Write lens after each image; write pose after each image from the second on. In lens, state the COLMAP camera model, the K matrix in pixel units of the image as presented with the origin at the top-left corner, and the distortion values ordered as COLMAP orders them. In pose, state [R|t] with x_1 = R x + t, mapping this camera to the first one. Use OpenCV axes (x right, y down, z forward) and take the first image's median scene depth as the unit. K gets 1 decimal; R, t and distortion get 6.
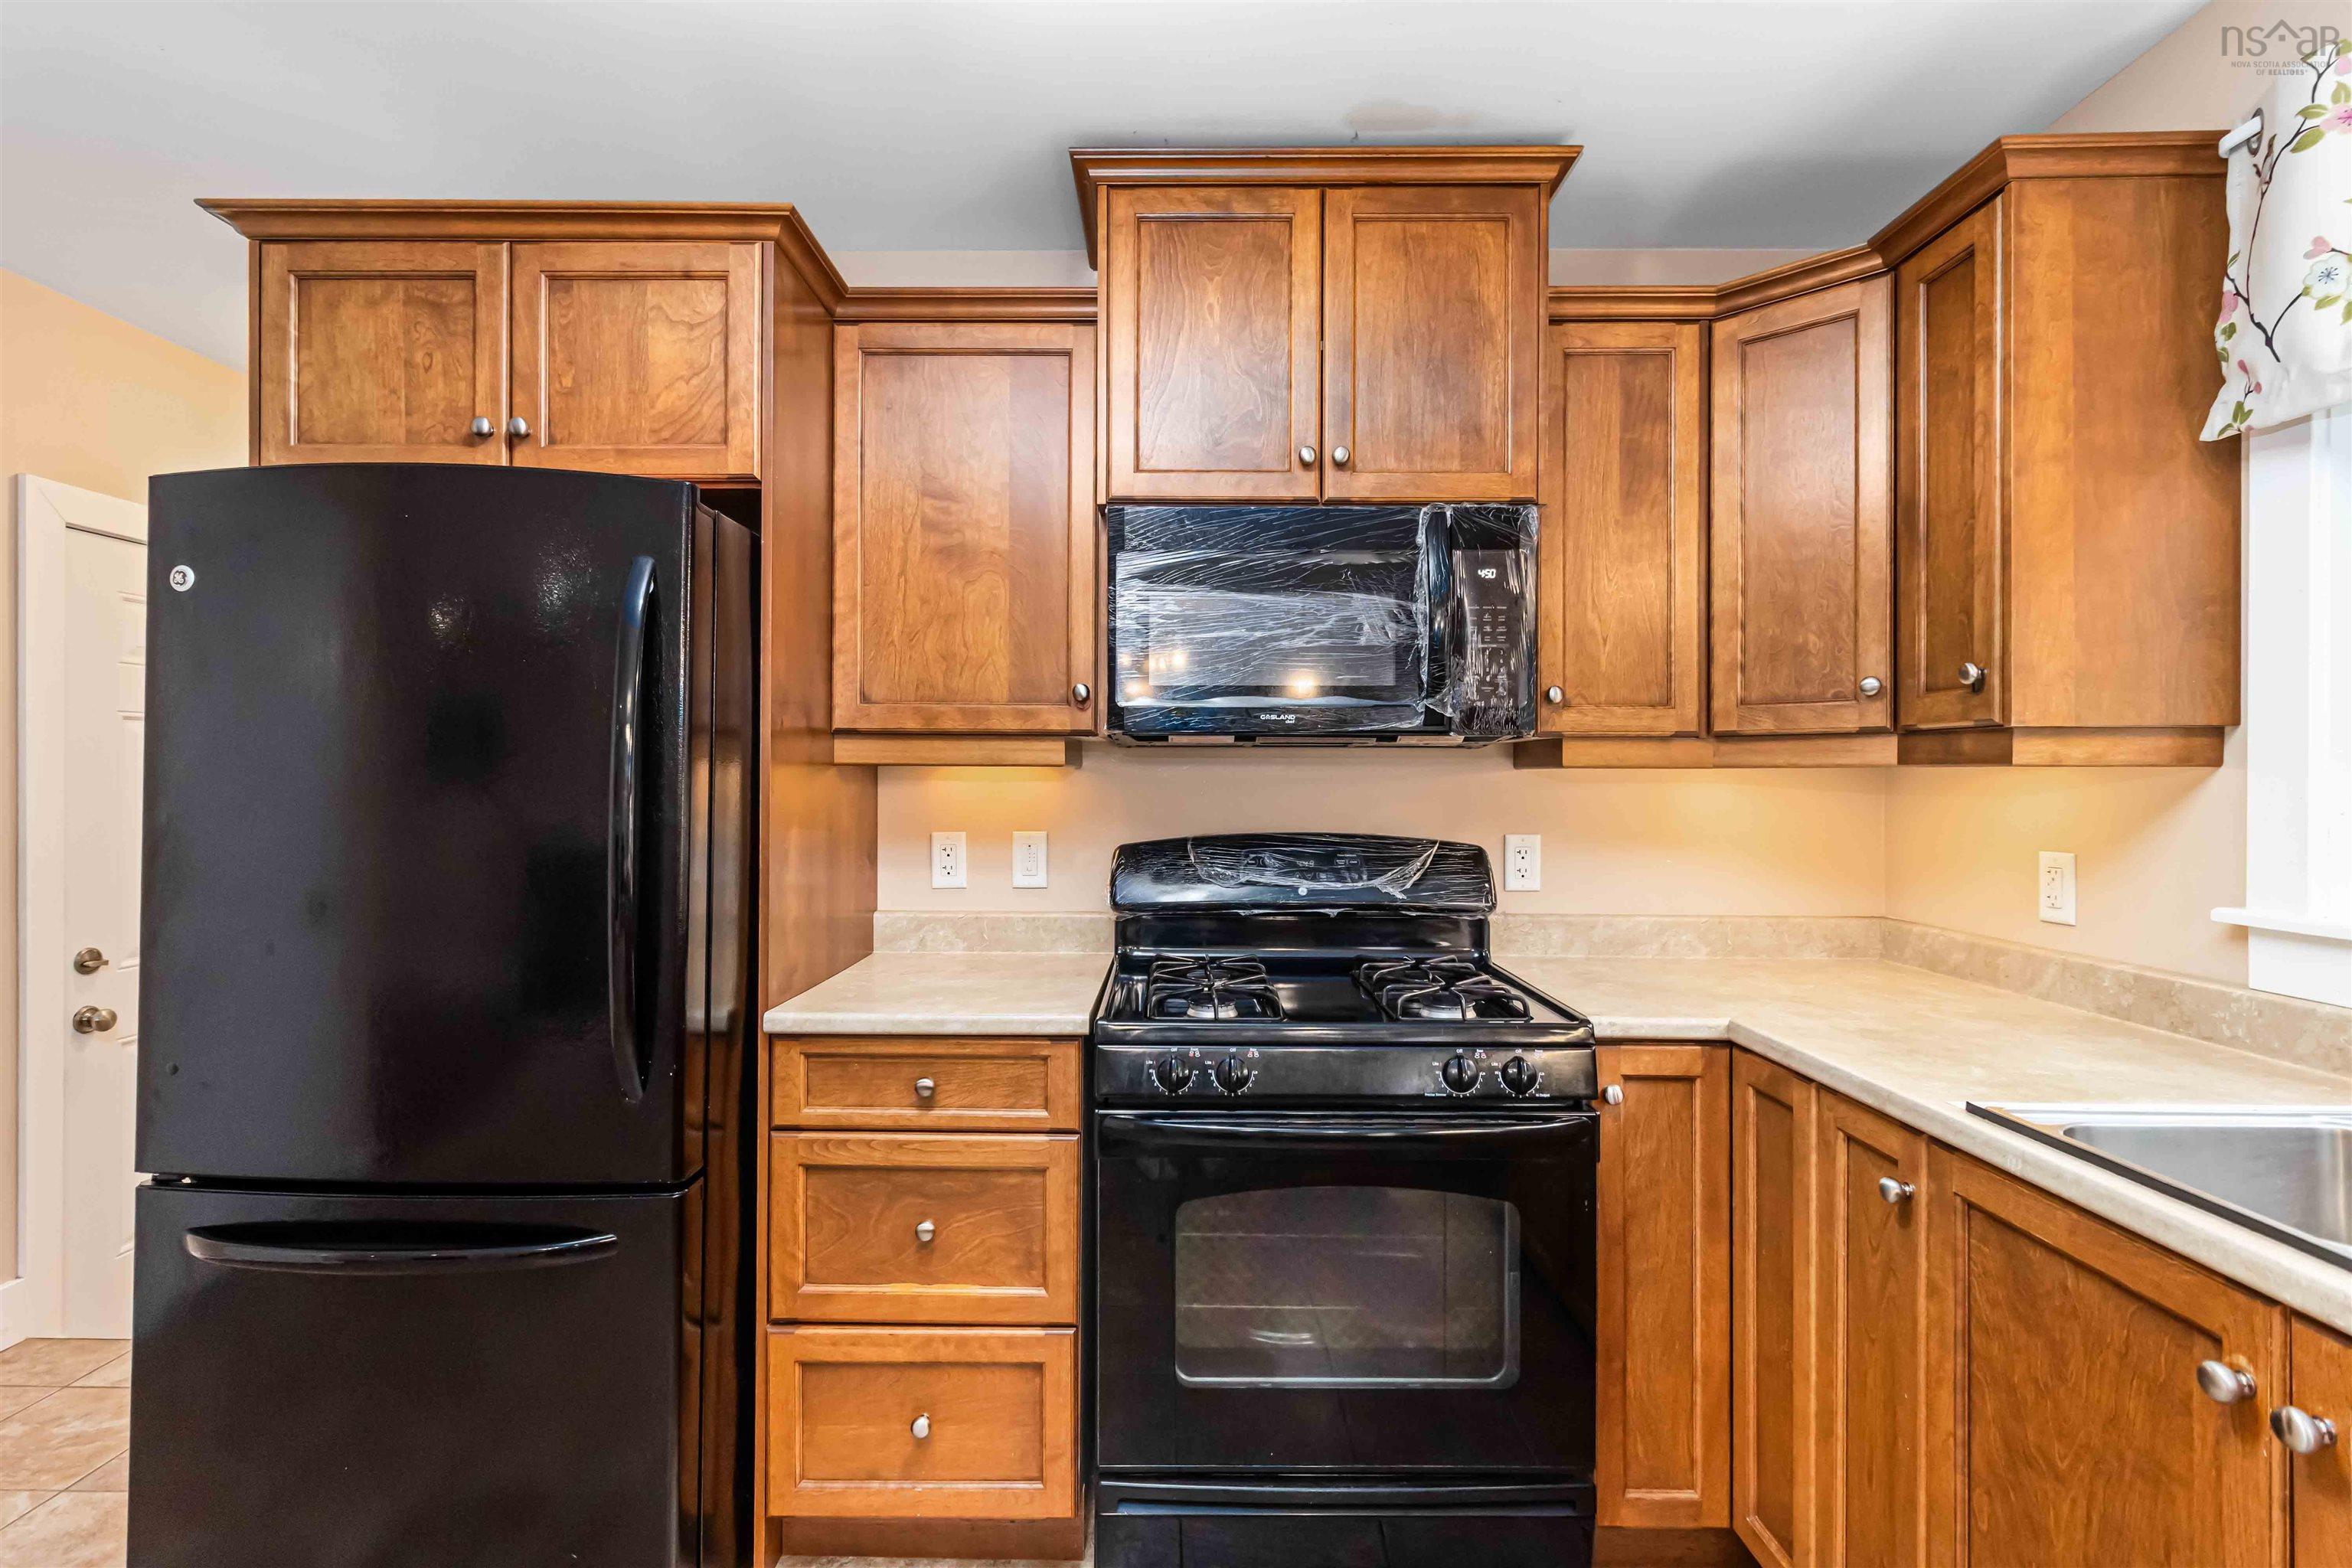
lens RADIAL K [[1115.8, 0, 1168.1], [0, 1115.8, 783.9], [0, 0, 1]] dist [0.003437, 0.000068]
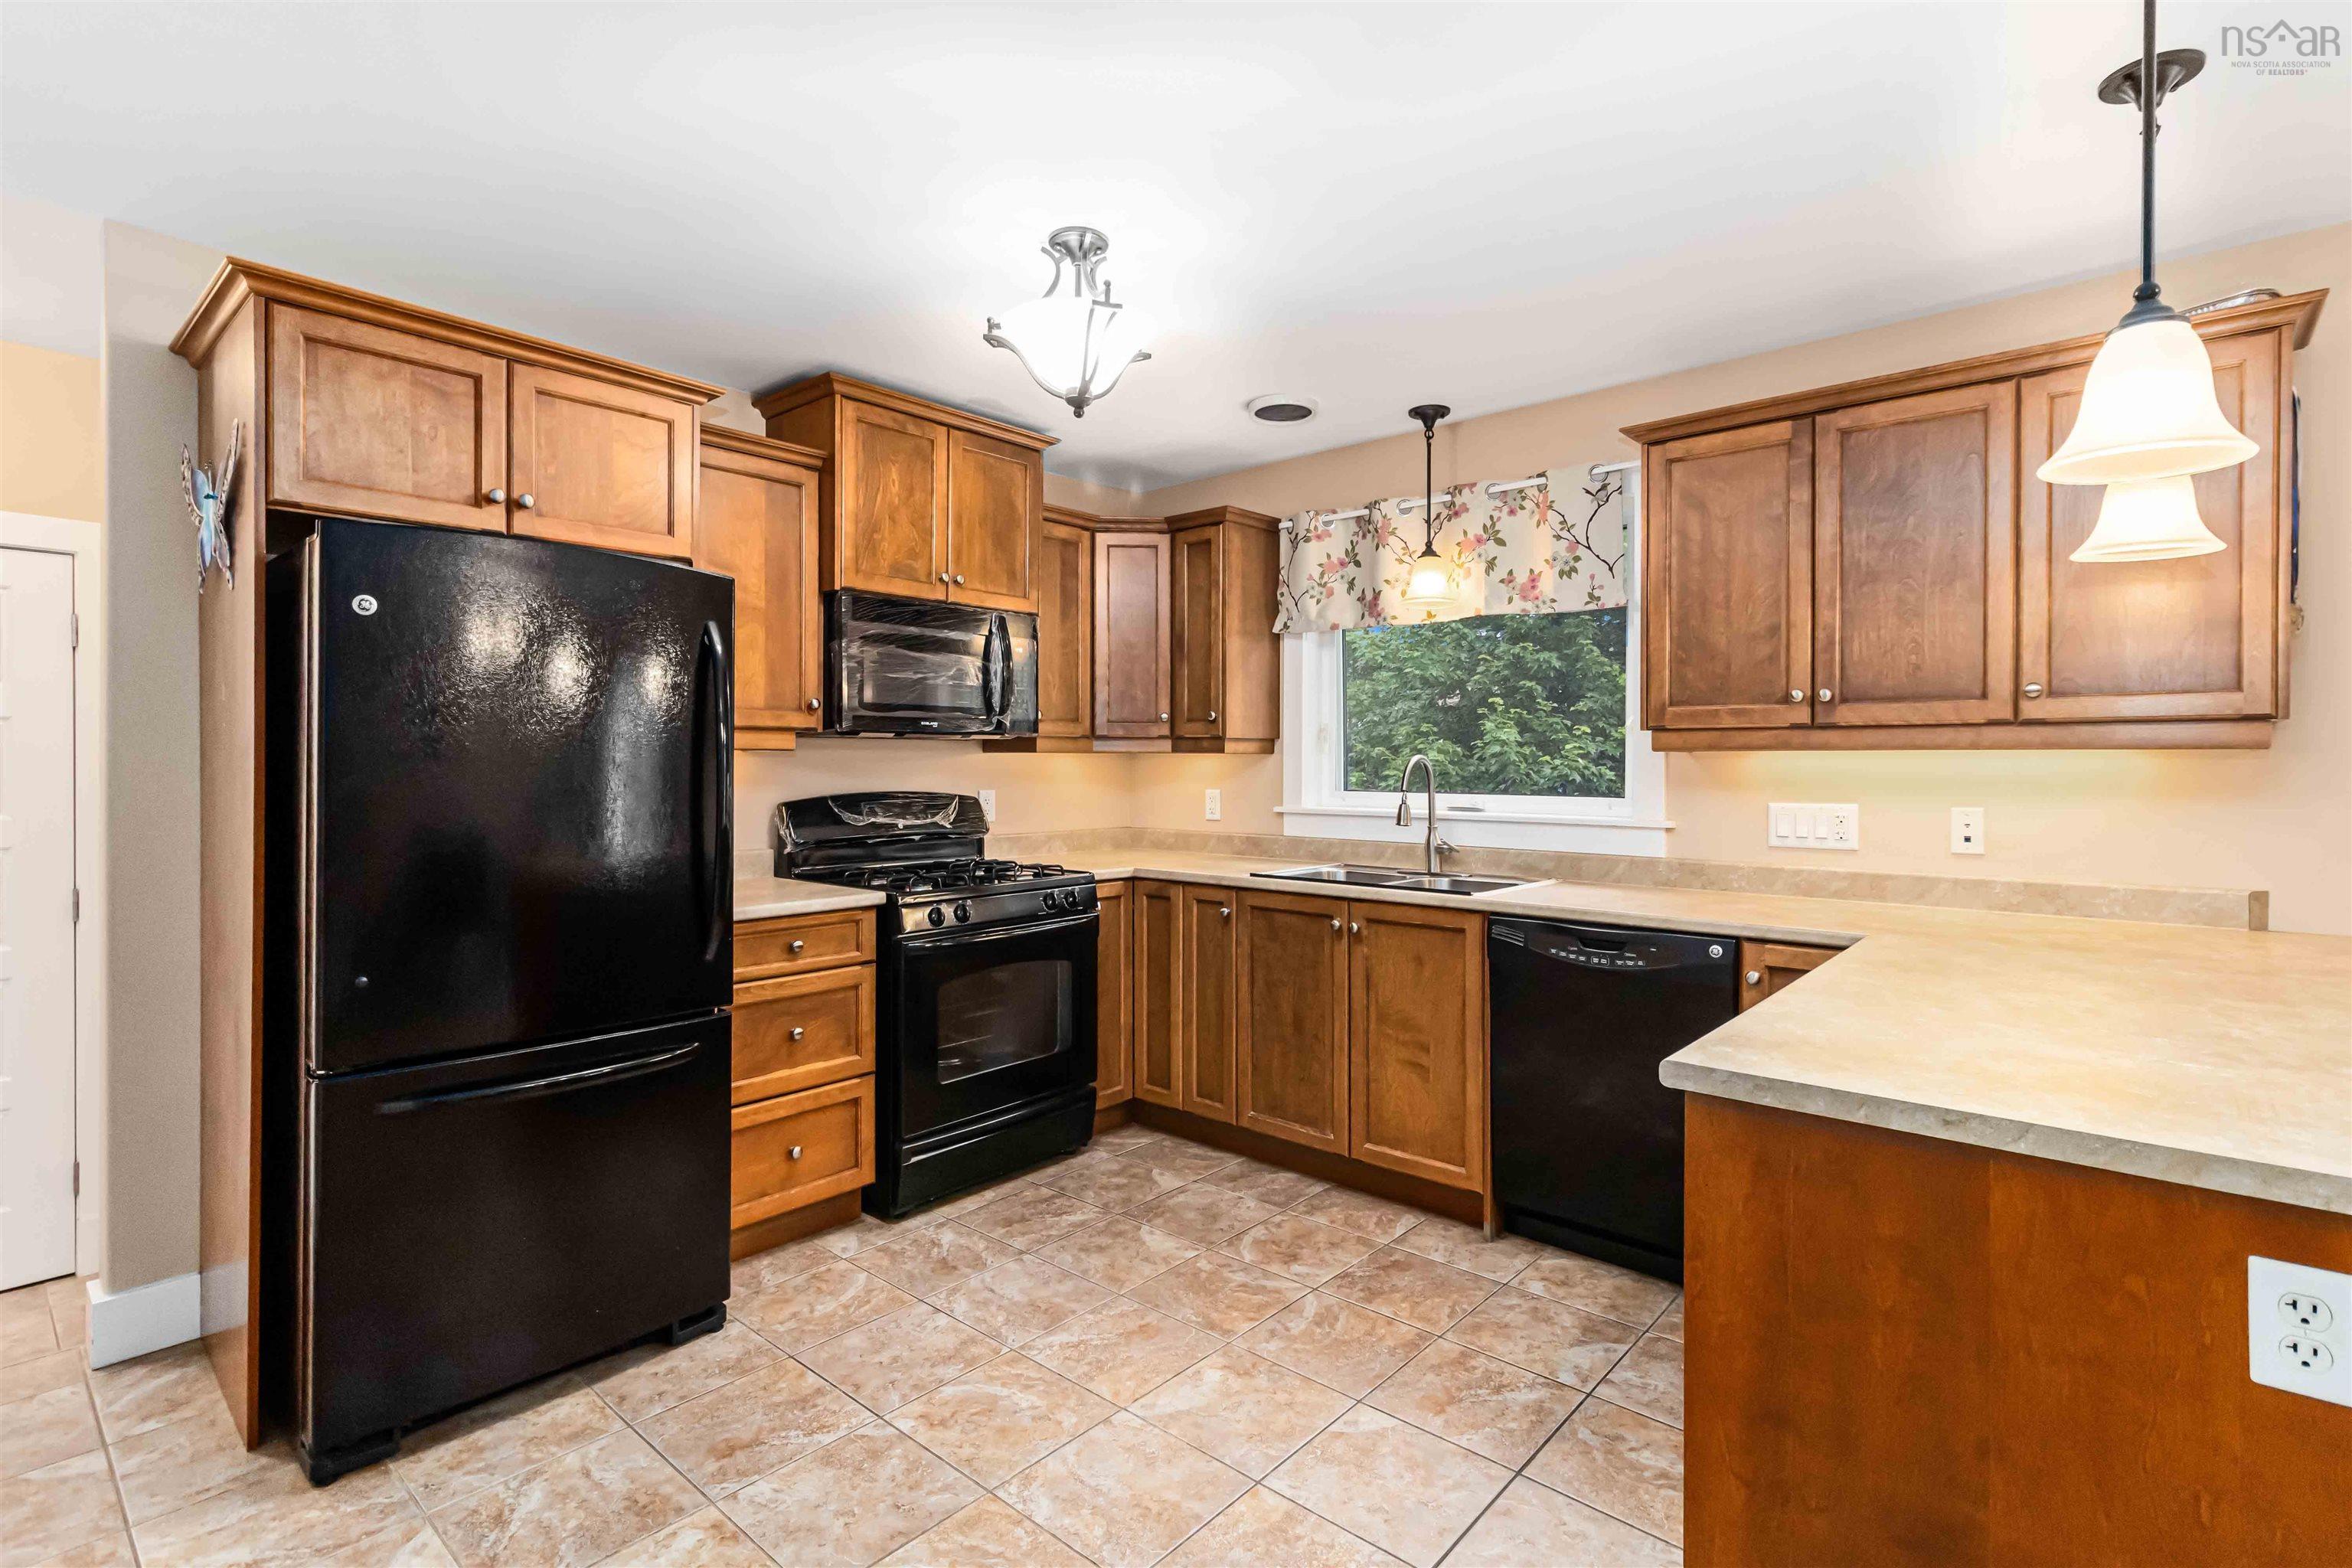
lens RADIAL K [[1115.8, 0, 1172.6], [0, 1115.8, 766.0], [0, 0, 1]] dist [0.003437, 0.000068]
pose [[0.653757, -0.005358, 0.756685, -1.040492], [0.001658, 0.999983, 0.005648, -0.001652], [-0.756703, -0.002438, 0.653755, -0.464668]]
